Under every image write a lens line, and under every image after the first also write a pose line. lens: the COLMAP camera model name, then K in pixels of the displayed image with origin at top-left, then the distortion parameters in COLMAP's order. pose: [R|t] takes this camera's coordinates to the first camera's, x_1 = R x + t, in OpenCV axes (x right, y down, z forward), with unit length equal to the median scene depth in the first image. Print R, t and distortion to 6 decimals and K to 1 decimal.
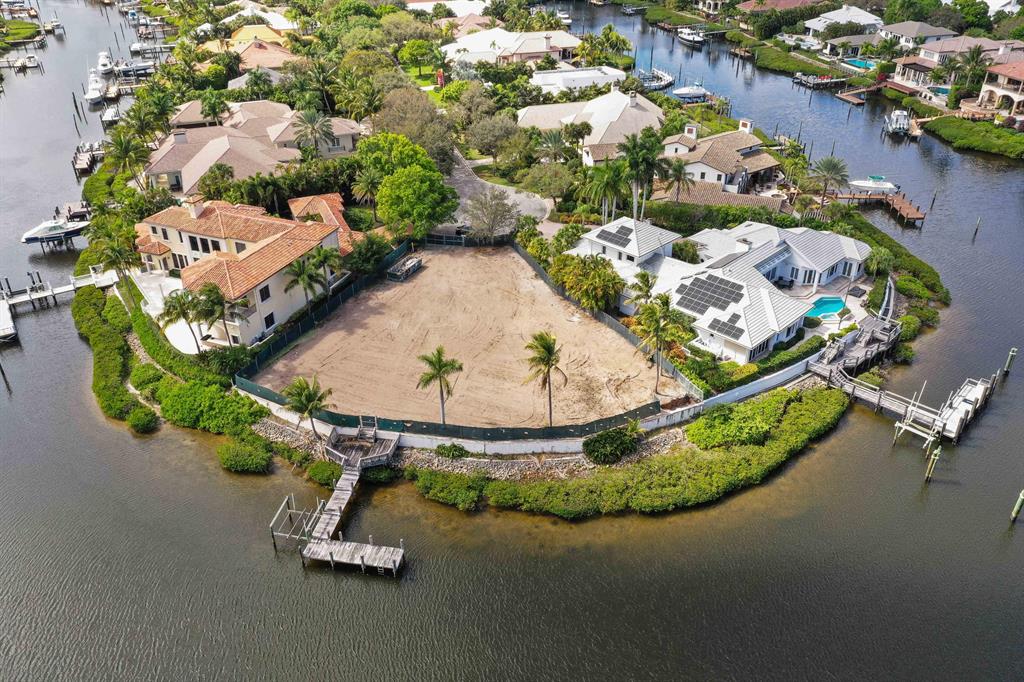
lens RADIAL K [[825.3, 0, 512.0], [0, 825.3, 341.0], [0, 0, 1]] dist [0.022665, -0.002455]
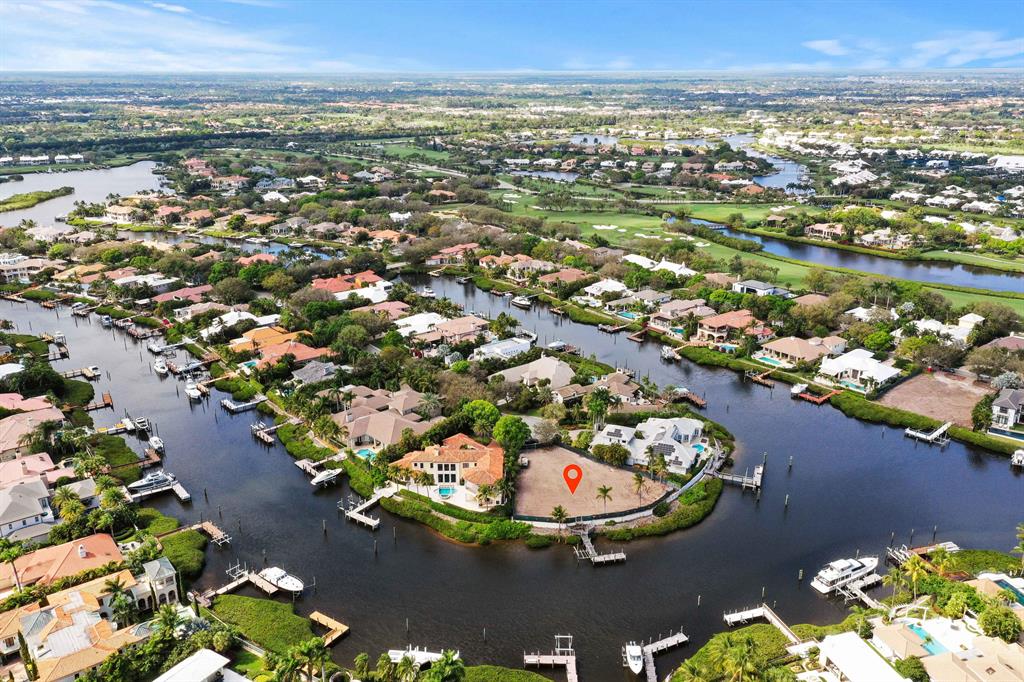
lens RADIAL K [[825.3, 0, 512.0], [0, 825.3, 341.0], [0, 0, 1]] dist [0.022665, -0.002455]
pose [[0.925962, -0.114714, 0.359771, -0.989542], [0.188448, 0.966000, -0.177007, -0.018722], [-0.327233, 0.231700, 0.916097, -1.167947]]
